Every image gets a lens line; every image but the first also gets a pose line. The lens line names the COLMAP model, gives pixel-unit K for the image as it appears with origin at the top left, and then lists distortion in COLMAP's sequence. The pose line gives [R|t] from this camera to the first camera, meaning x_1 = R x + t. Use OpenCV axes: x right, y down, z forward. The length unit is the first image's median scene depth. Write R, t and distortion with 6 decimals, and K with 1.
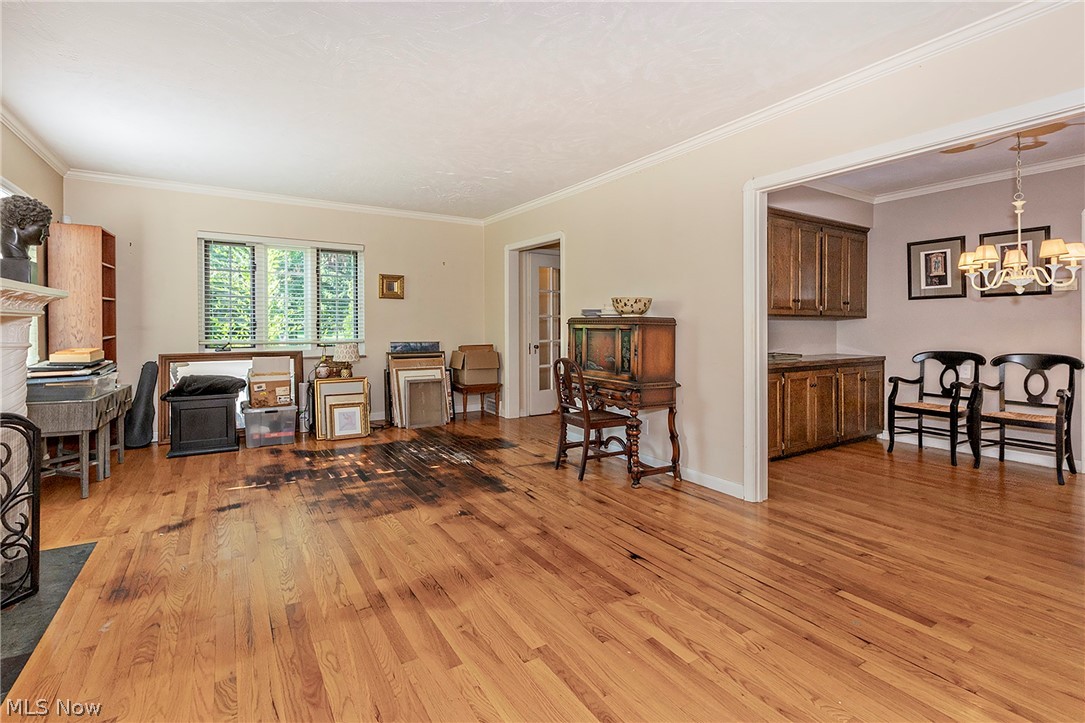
lens RADIAL K [[507.2, 0, 517.8], [0, 507.2, 330.8], [0, 0, 1]] dist [0.004566, -0.000266]
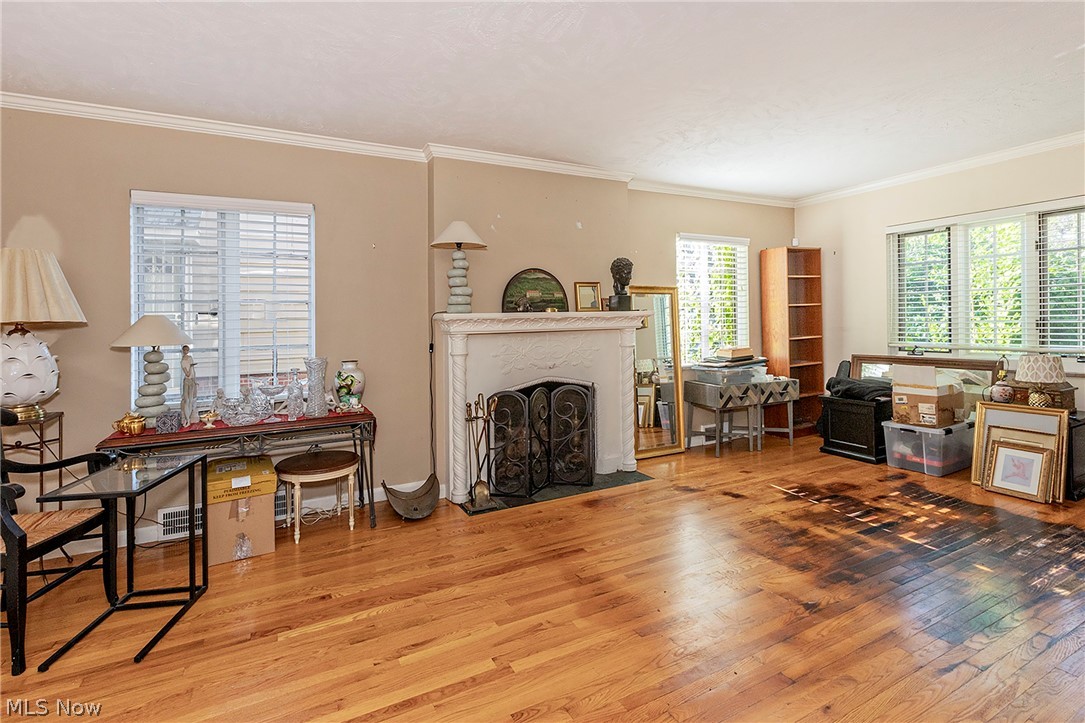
lens RADIAL K [[507.2, 0, 520.6], [0, 507.2, 322.2], [0, 0, 1]] dist [0.004566, -0.000266]
pose [[-0.057256, -0.004925, -0.998347, 0.548139], [0.011205, 0.999922, -0.005575, -0.031828], [0.998297, -0.011506, -0.057196, 0.561900]]
